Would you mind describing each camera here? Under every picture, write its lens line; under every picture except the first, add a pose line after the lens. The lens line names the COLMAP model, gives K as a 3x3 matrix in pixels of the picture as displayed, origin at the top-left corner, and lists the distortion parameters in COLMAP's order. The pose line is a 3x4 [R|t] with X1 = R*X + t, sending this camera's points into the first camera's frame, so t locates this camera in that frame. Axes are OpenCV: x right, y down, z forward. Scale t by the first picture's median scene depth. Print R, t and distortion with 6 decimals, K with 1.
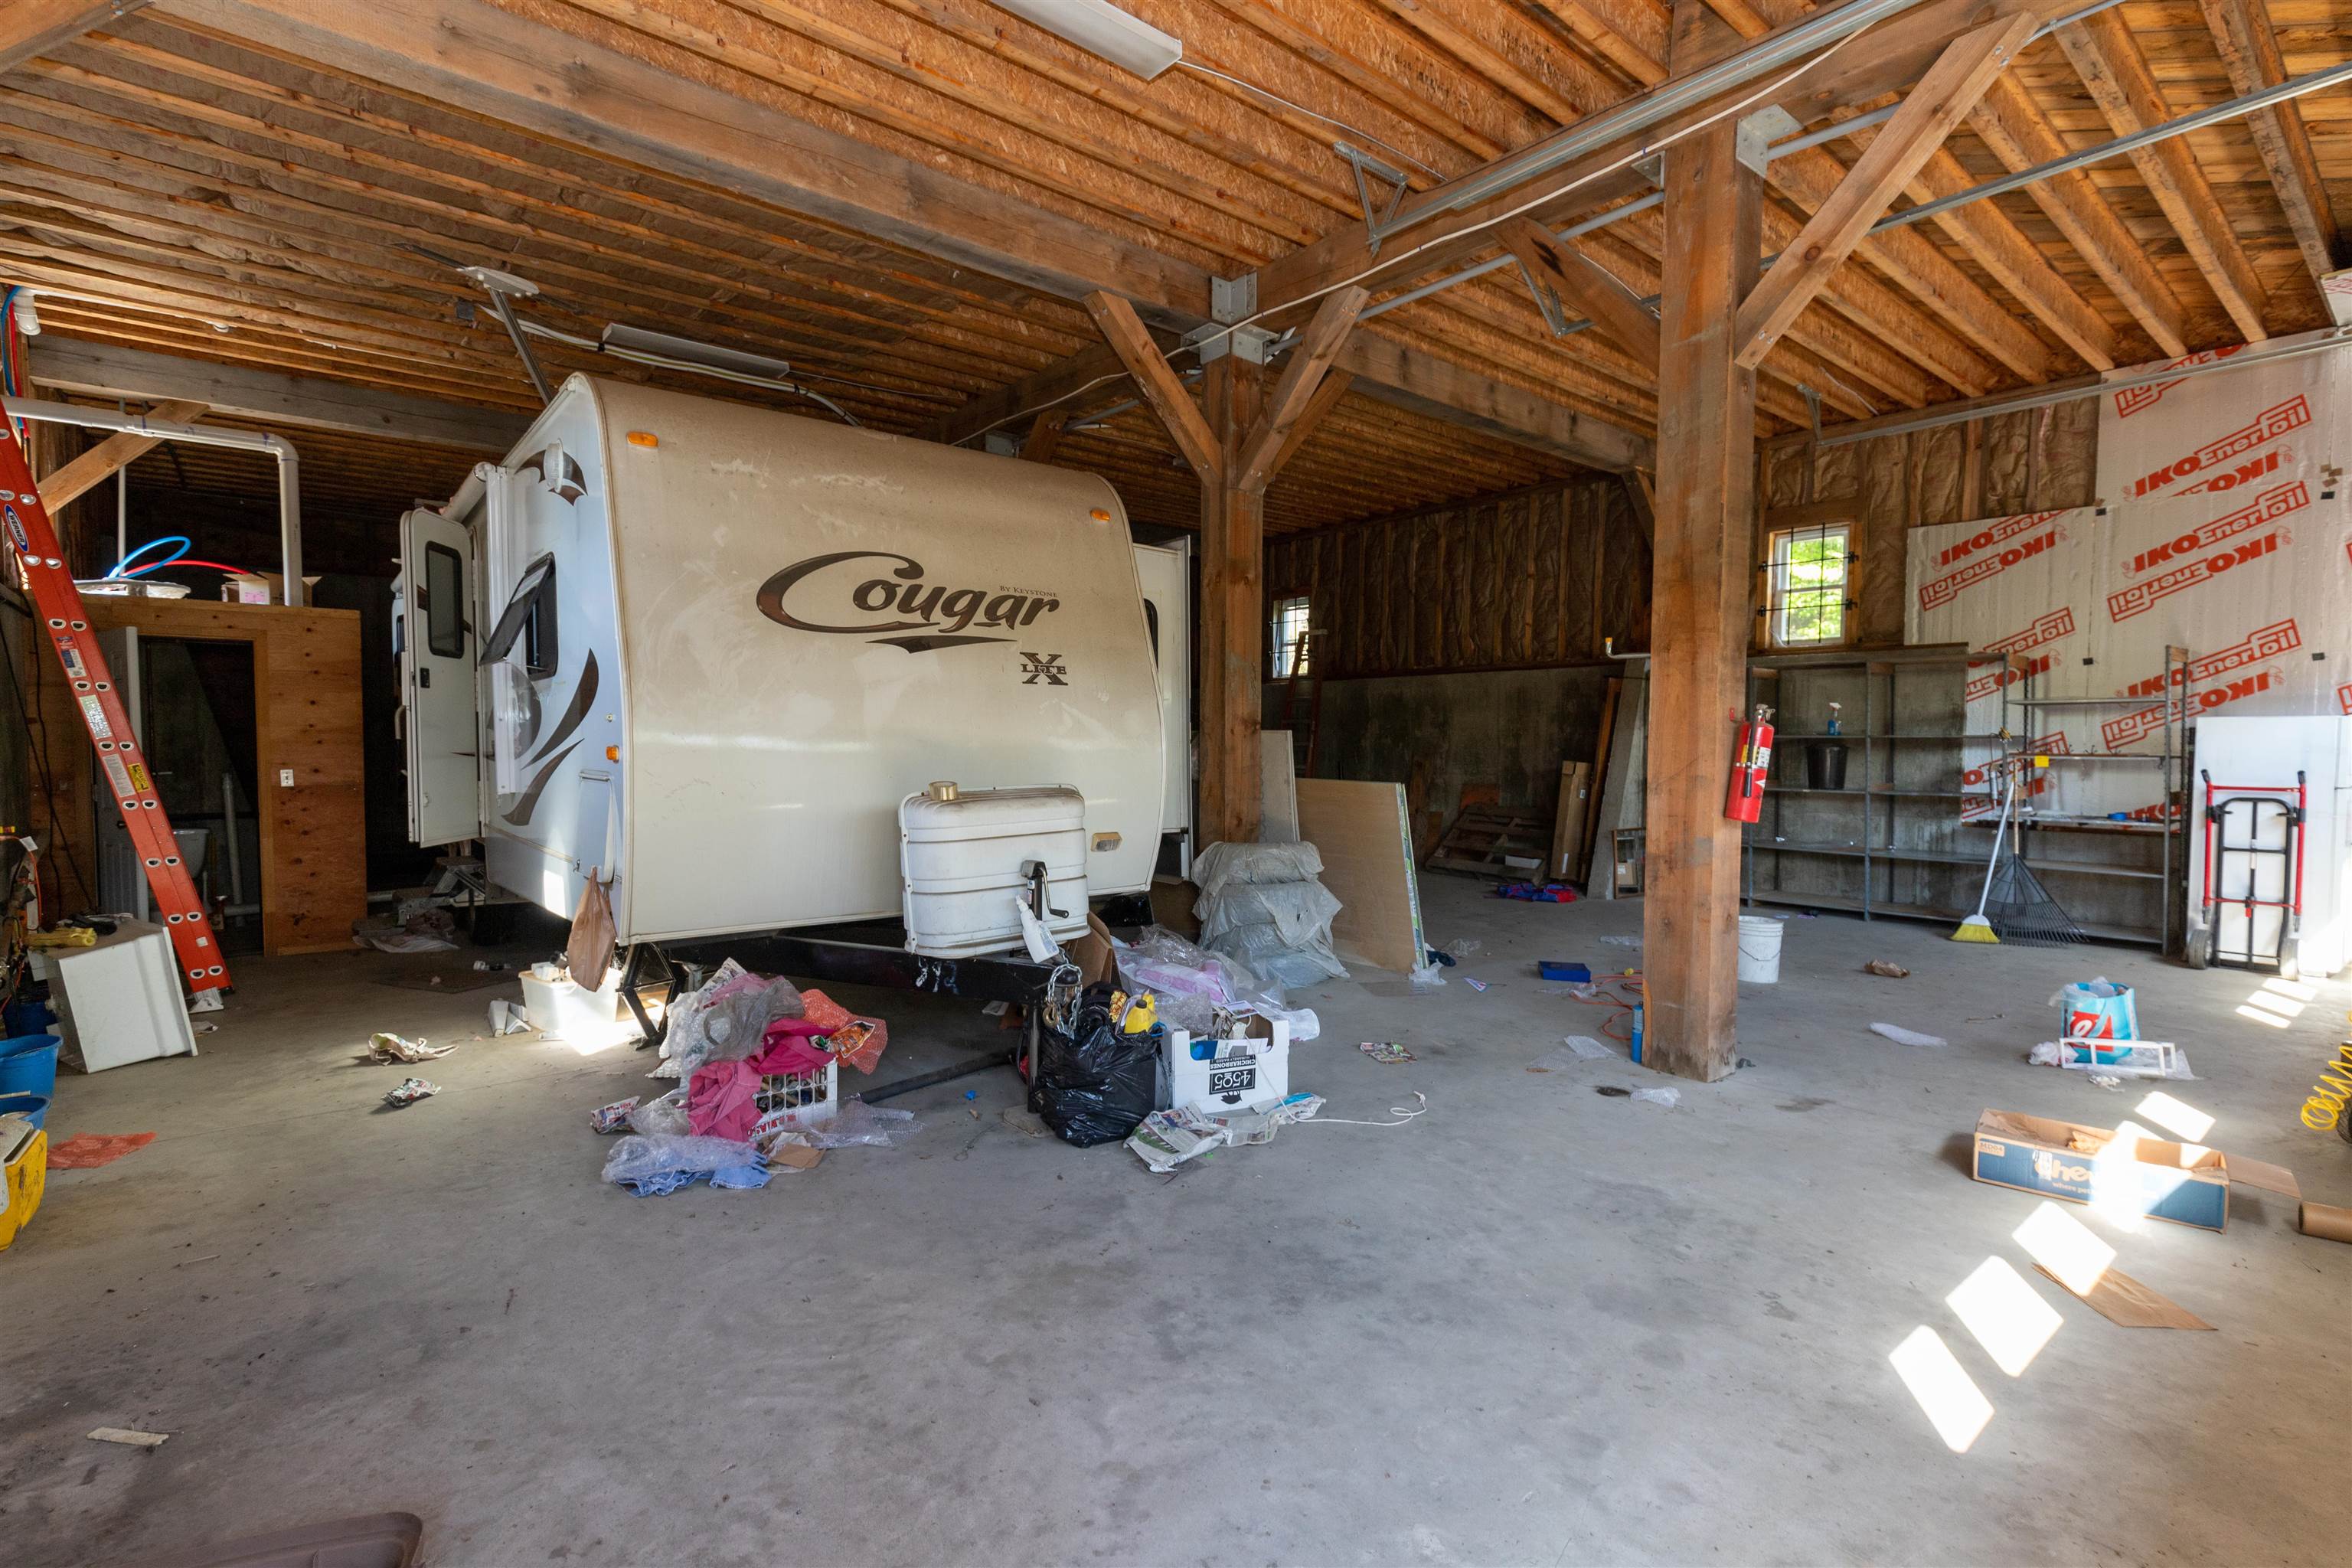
lens RADIAL K [[1086.3, 0, 1176.0], [0, 1086.3, 784.0], [0, 0, 1]] dist [0.004920, -0.000206]
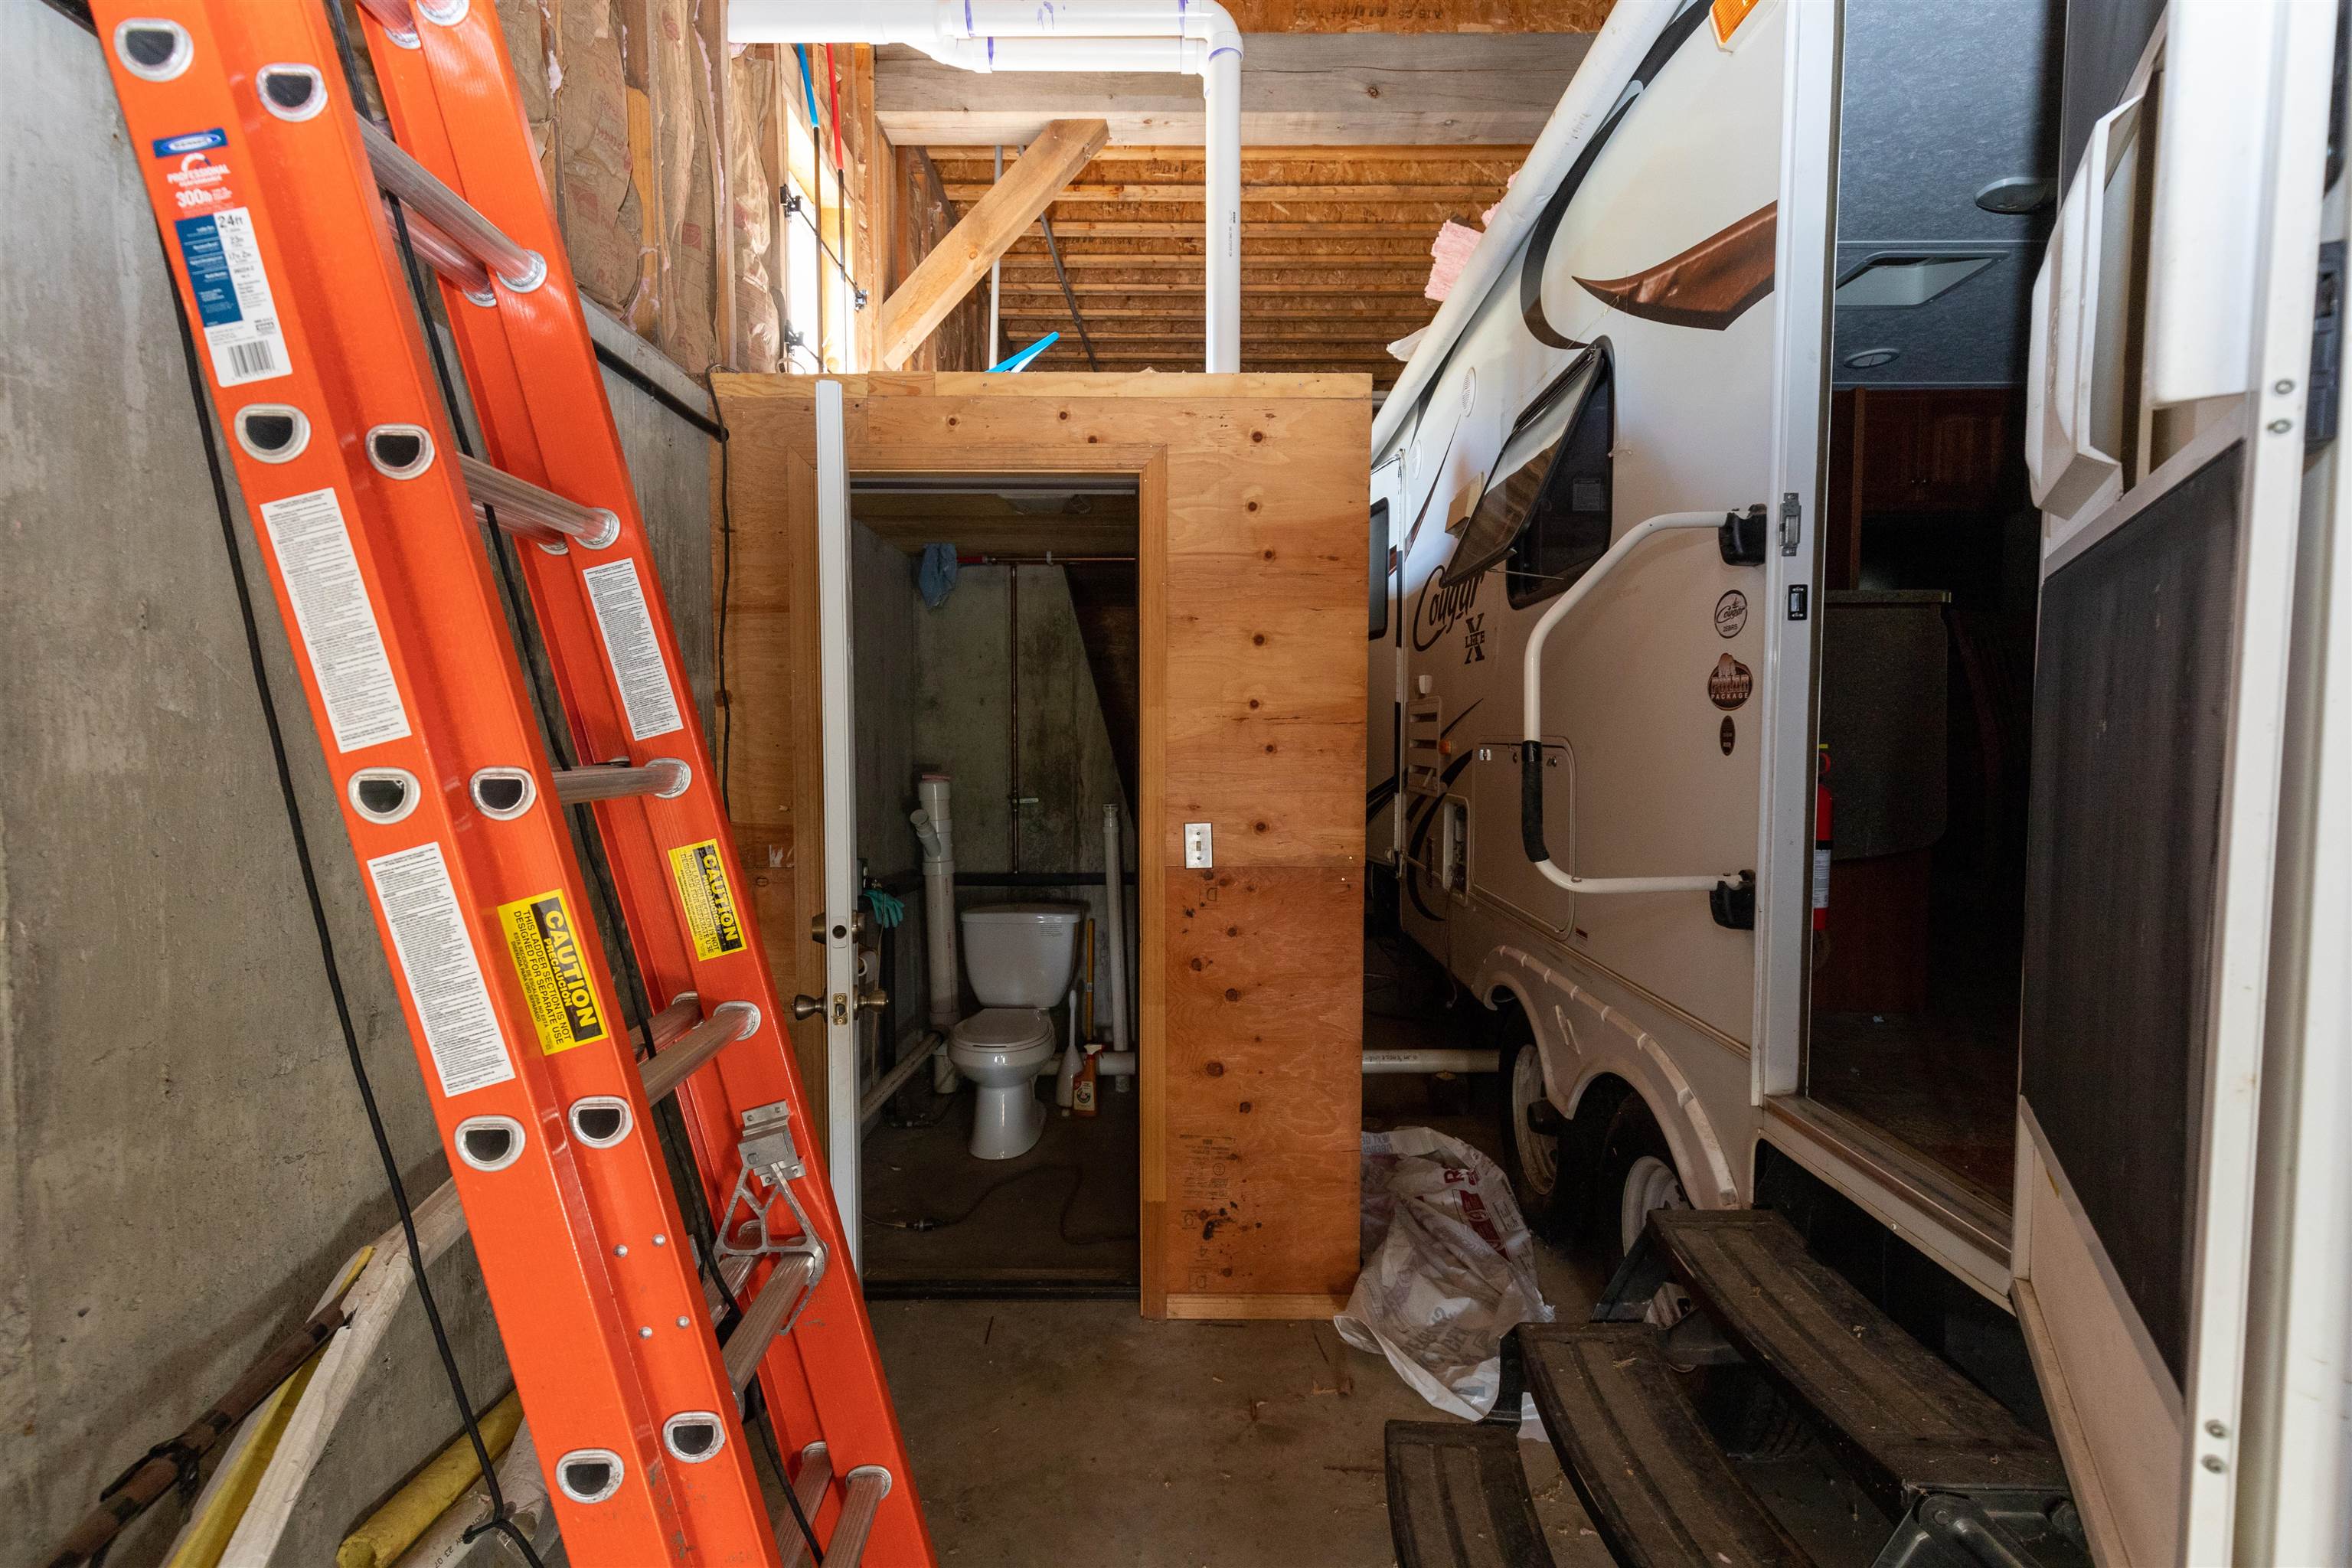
lens RADIAL K [[1086.3, 0, 1176.0], [0, 1086.3, 784.0], [0, 0, 1]] dist [0.004920, -0.000206]
pose [[0.761647, 0.031448, -0.647229, -0.584591], [-0.027994, 0.999486, 0.015621, -0.031781], [0.647387, 0.006221, 0.762136, 0.715228]]
